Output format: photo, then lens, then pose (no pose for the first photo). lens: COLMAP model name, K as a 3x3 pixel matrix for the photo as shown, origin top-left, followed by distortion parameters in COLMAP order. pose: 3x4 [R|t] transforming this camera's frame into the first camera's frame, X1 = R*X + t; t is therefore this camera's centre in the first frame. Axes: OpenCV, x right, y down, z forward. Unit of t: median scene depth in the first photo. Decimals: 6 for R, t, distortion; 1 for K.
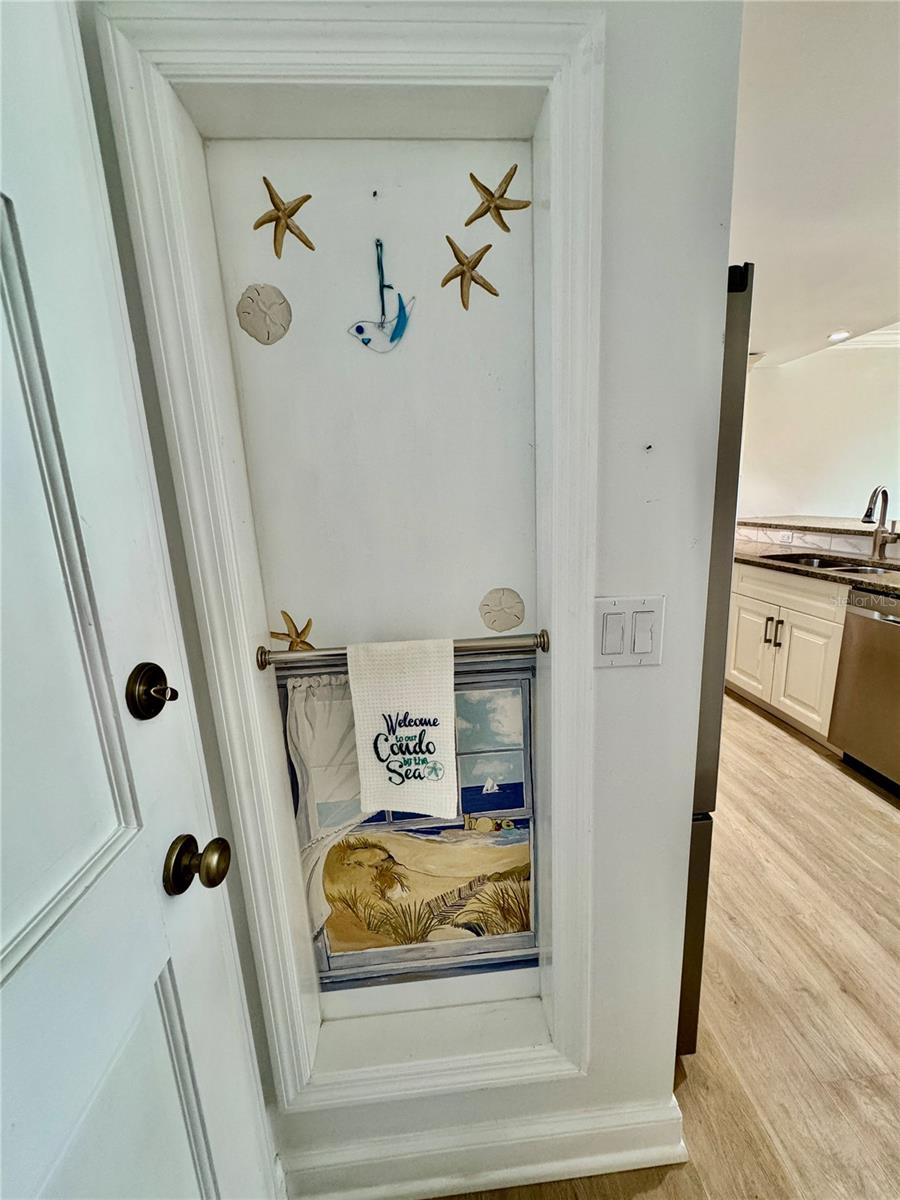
lens RADIAL K [[483.7, 0, 452.1], [0, 483.7, 601.0], [0, 0, 1]] dist [-0.000207, 0.000085]
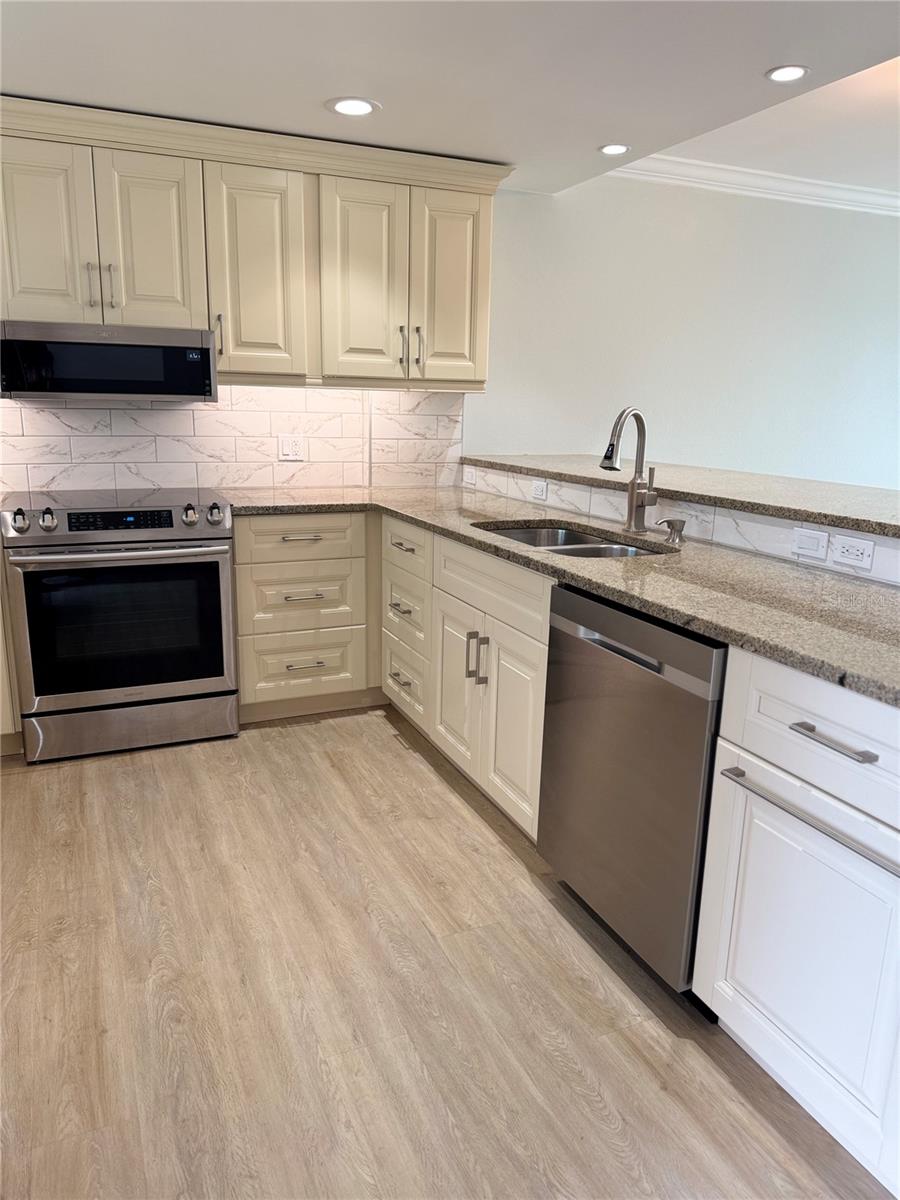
lens RADIAL K [[855.9, 0, 449.3], [0, 855.9, 602.4], [0, 0, 1]] dist [0.076543, -0.105576]
pose [[0.940865, -0.010709, 0.338612, 0.309031], [0.006540, 0.999888, 0.013450, -0.014992], [-0.338718, -0.010440, 0.940830, 0.080471]]
